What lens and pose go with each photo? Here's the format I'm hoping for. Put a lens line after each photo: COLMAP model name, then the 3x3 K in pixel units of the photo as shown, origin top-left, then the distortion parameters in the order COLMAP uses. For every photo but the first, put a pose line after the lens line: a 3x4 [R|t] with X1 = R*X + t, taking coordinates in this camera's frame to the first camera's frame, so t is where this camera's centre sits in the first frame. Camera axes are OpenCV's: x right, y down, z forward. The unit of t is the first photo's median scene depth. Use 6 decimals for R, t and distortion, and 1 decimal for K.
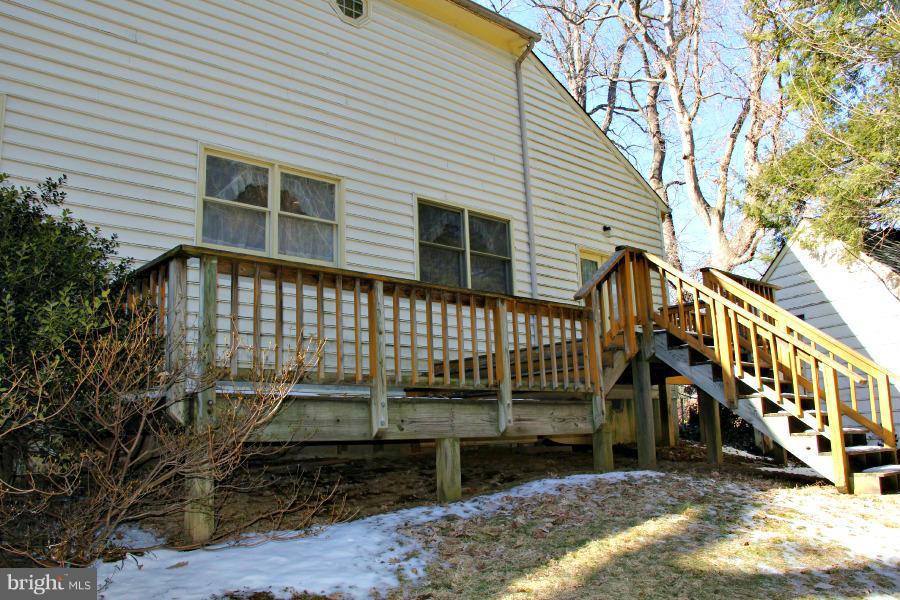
lens RADIAL K [[731.7, 0, 446.6], [0, 731.7, 305.0], [0, 0, 1]] dist [-0.092895, 0.003286]
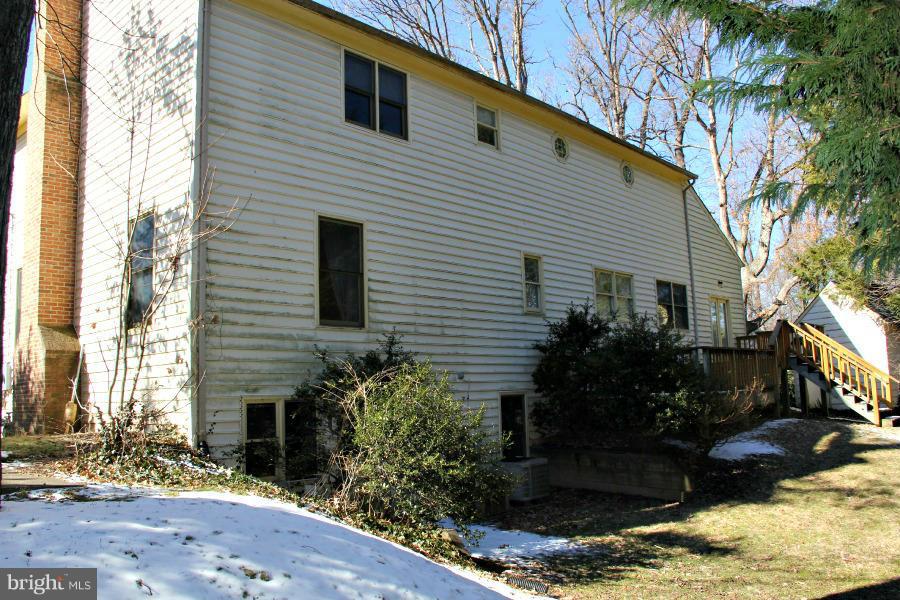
lens RADIAL K [[731.7, 0, 453.0], [0, 731.7, 297.6], [0, 0, 1]] dist [-0.092895, 0.003286]
pose [[0.994832, 0.016511, 0.100184, -0.697390], [-0.021225, 0.998708, 0.046174, -0.161625], [-0.099292, -0.048062, 0.993897, -0.770738]]
